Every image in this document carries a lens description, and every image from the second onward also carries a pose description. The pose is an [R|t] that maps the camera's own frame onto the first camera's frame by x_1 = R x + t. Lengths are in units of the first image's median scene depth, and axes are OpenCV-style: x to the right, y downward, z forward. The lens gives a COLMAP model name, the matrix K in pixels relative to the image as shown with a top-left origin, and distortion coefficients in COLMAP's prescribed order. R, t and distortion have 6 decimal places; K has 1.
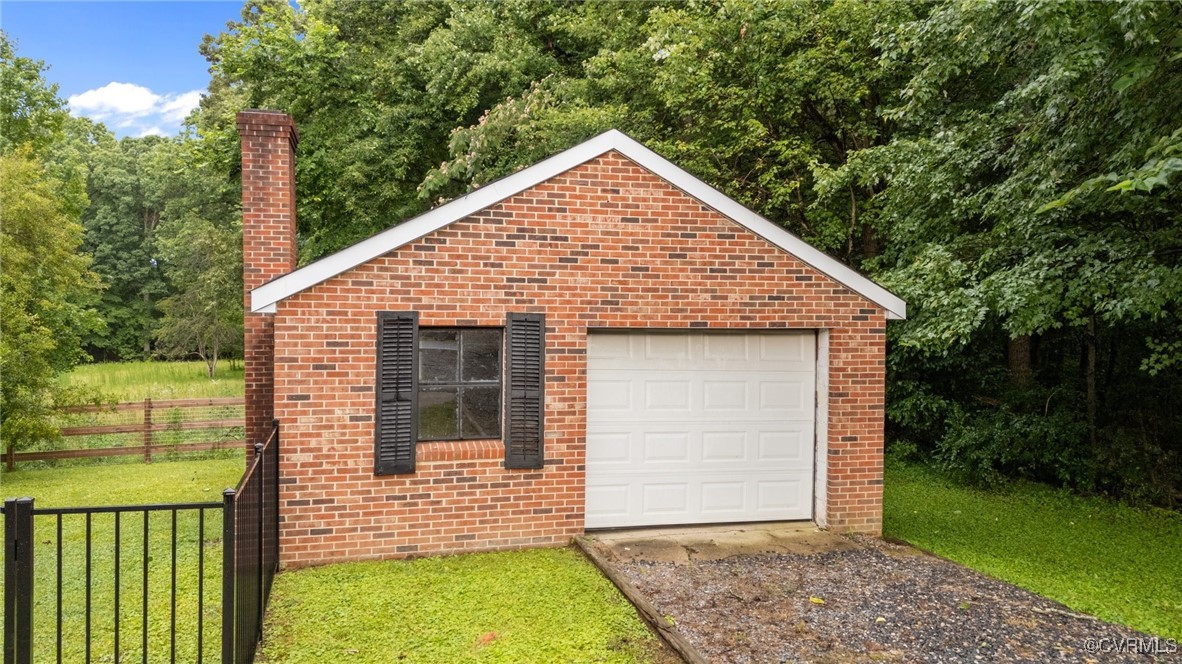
lens RADIAL K [[876.3, 0, 592.6], [0, 876.3, 330.5], [0, 0, 1]] dist [0.038324, -0.033701]
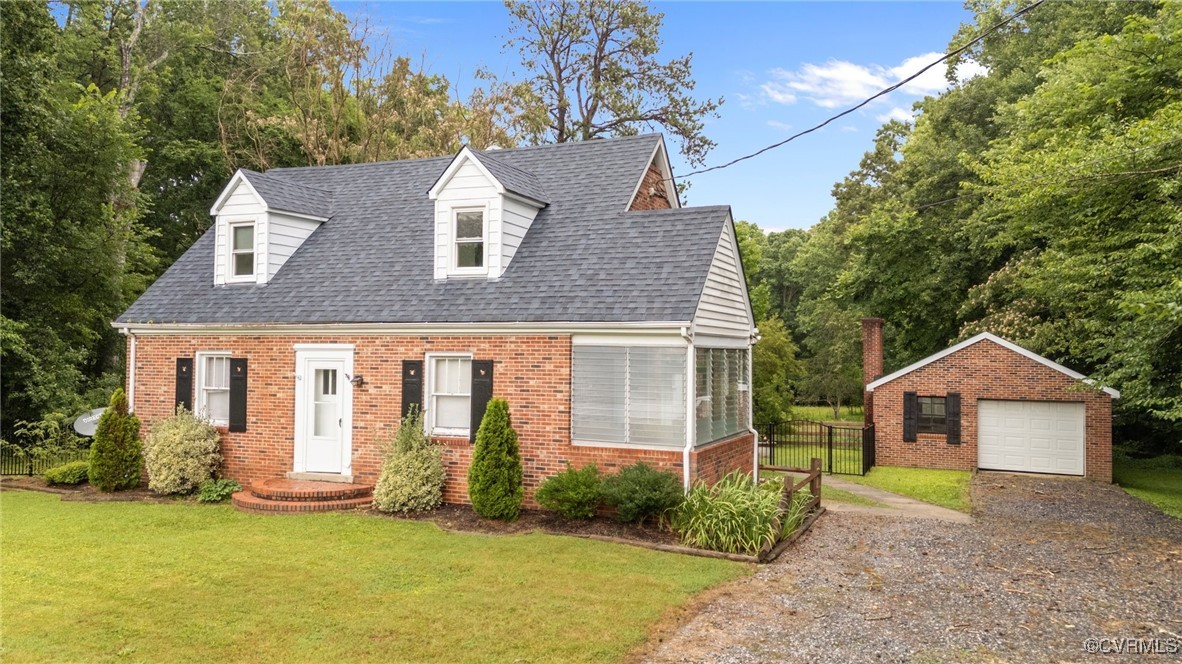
lens RADIAL K [[876.3, 0, 591.4], [0, 876.3, 331.2], [0, 0, 1]] dist [0.038324, -0.033701]
pose [[0.783690, -0.016822, -0.620925, 0.726430], [-0.017801, 0.998614, -0.049523, -0.050653], [0.620897, 0.049864, 0.782304, -1.894969]]
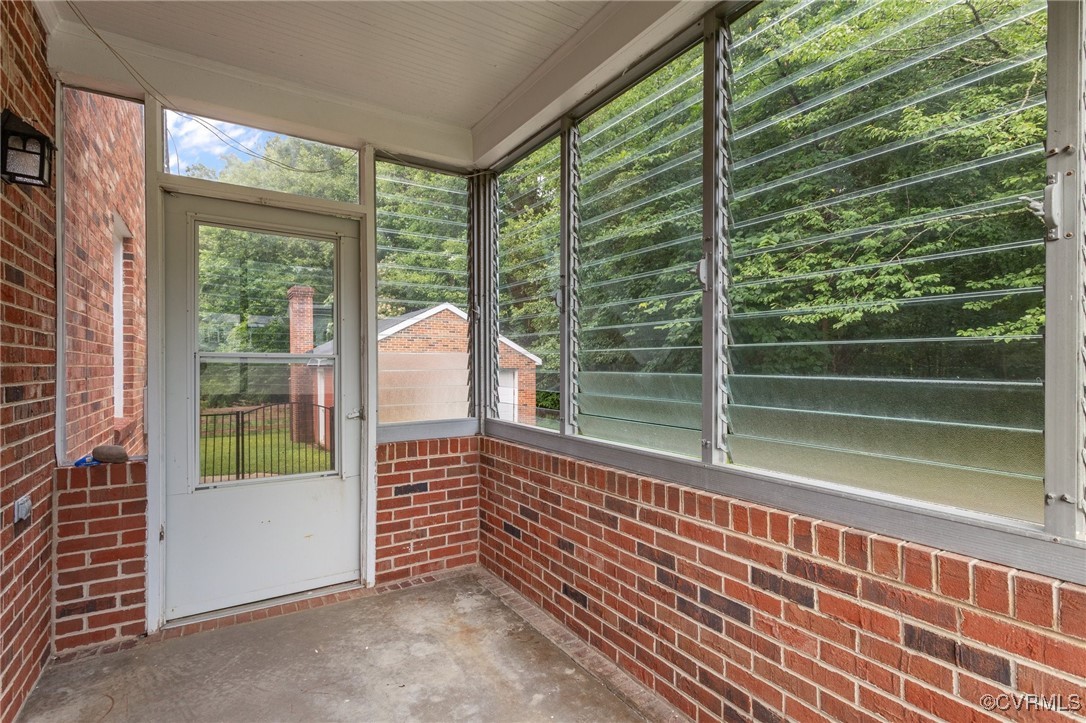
lens RADIAL K [[514.9, 0, 544.1], [0, 514.9, 363.7], [0, 0, 1]] dist [-0.002297, -0.000065]
pose [[0.953132, -0.007690, 0.302458, -0.168072], [0.013680, 0.999750, -0.017693, 0.014976], [-0.302246, 0.021001, 0.952999, -0.668553]]
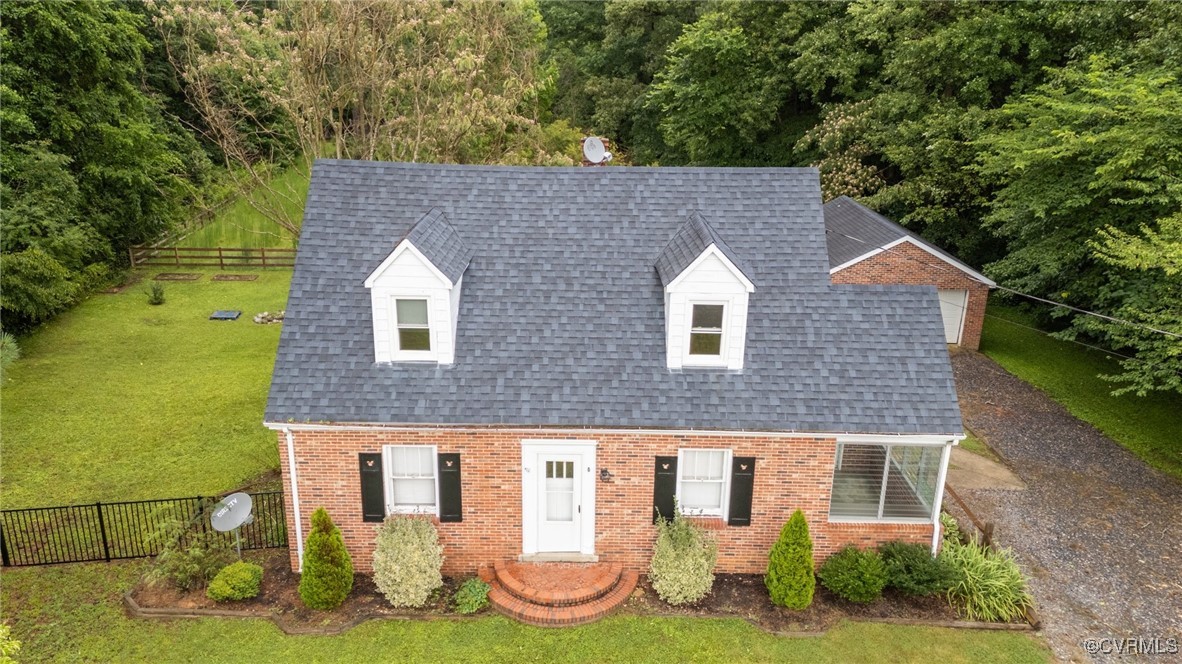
lens RADIAL K [[876.3, 0, 595.1], [0, 876.3, 328.8], [0, 0, 1]] dist [0.038324, -0.033701]
pose [[0.966276, 0.090298, -0.241158, -0.262170], [-0.015350, 0.955036, 0.296092, -0.781735], [0.257051, -0.282405, 0.924214, -2.339807]]
